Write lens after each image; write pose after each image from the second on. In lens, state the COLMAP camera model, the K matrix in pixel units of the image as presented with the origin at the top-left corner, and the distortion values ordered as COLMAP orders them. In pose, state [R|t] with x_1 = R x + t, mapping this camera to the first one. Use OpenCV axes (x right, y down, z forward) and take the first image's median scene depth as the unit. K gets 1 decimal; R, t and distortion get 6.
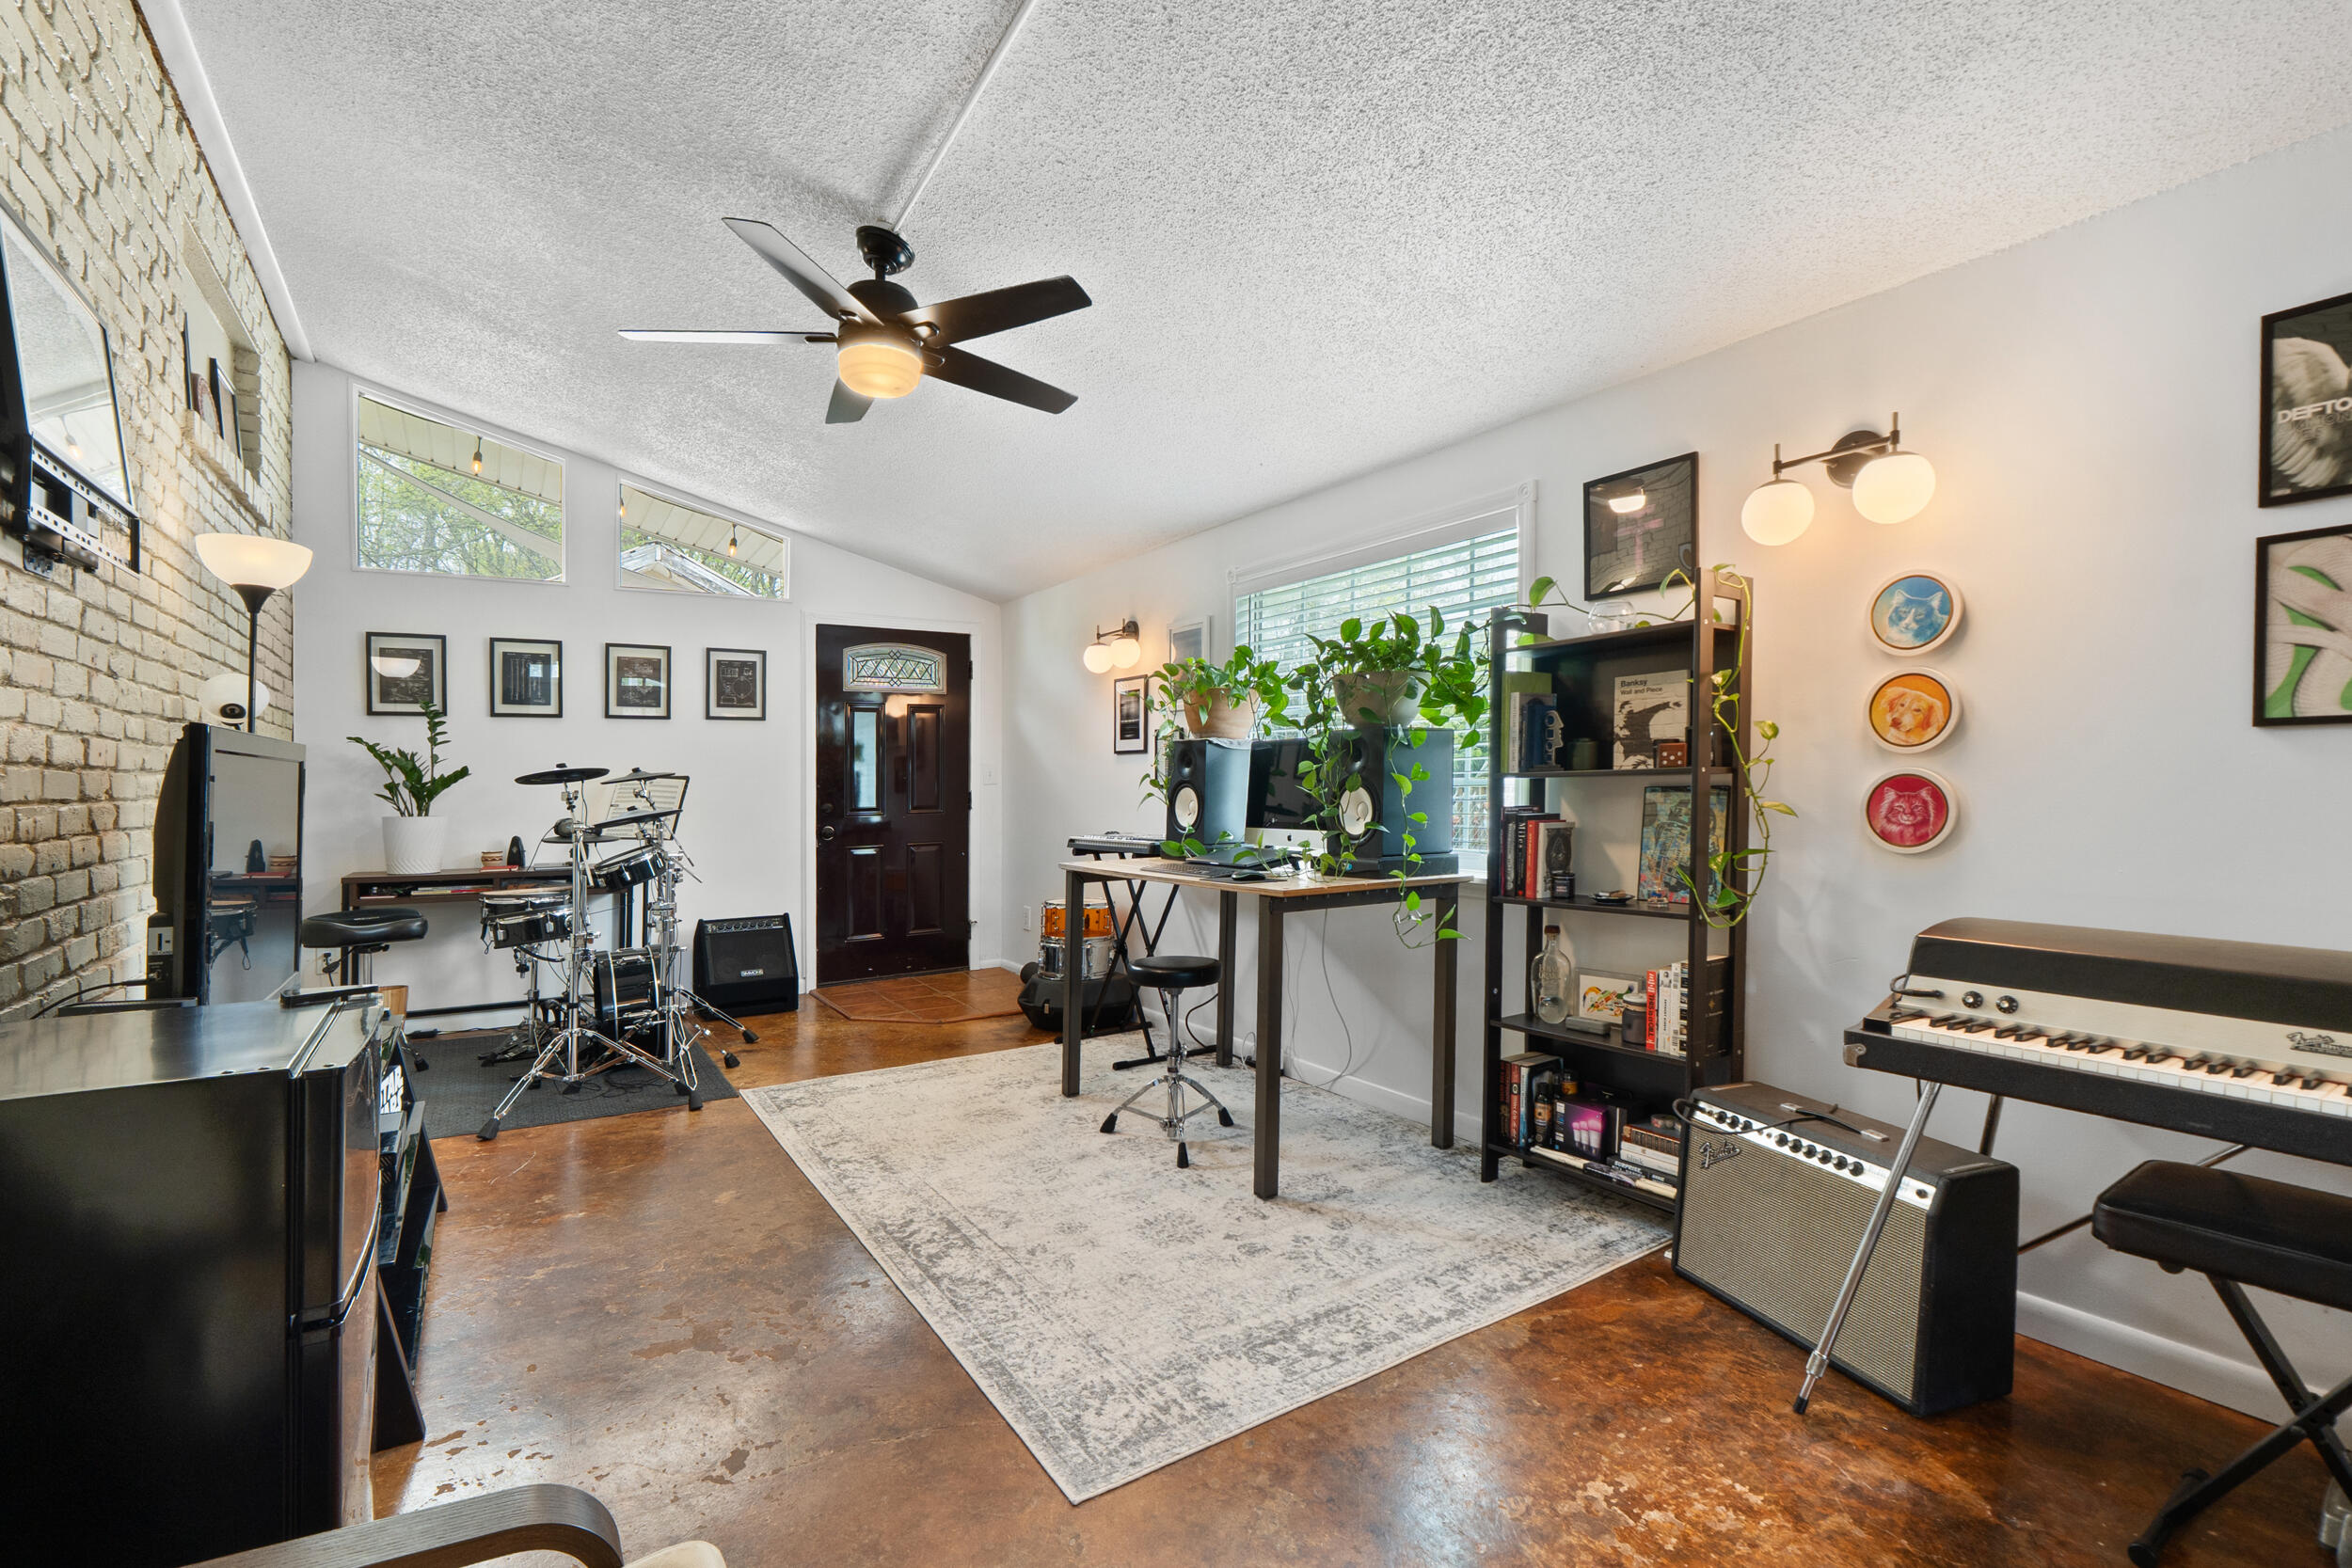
lens RADIAL K [[1051.7, 0, 1178.2], [0, 1051.7, 788.7], [0, 0, 1]] dist [-0.001480, 0.000021]
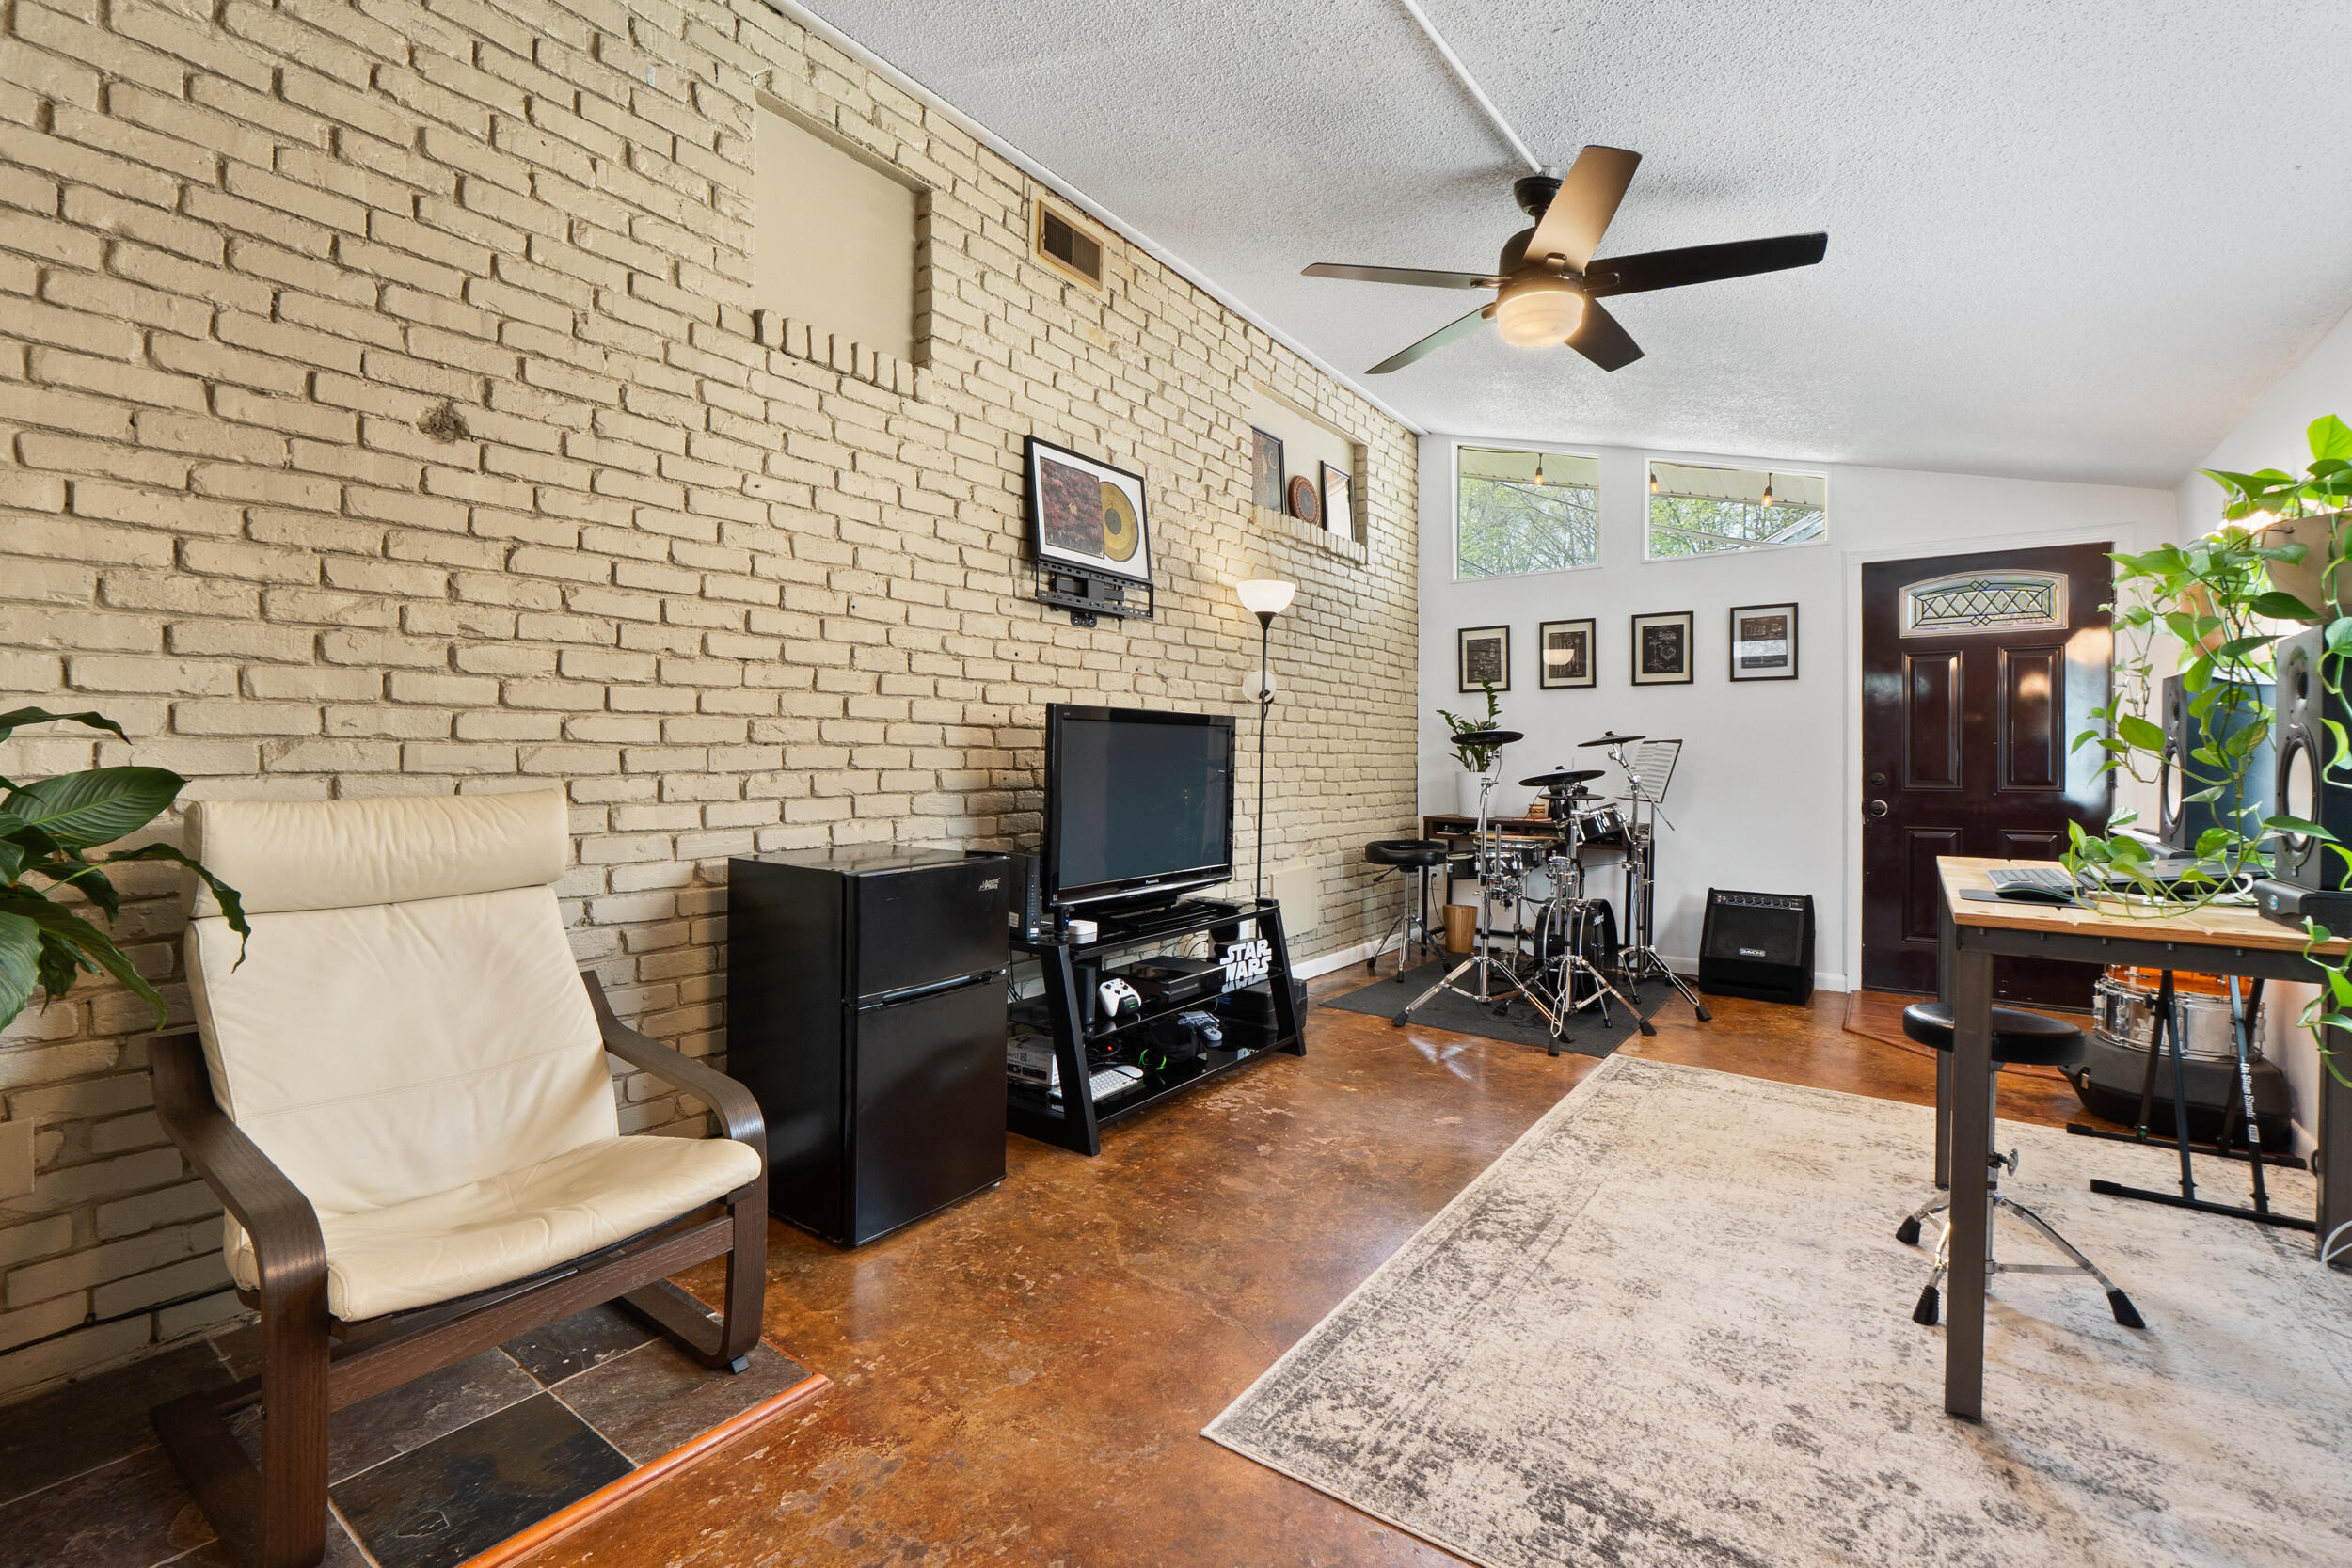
lens RADIAL K [[1051.7, 0, 1190.0], [0, 1051.7, 740.3], [0, 0, 1]] dist [-0.001480, 0.000021]
pose [[0.354820, -0.003080, -0.934930, 0.469836], [-0.015747, 0.999833, -0.009270, 0.007659], [0.934802, 0.018012, 0.354712, 0.336272]]
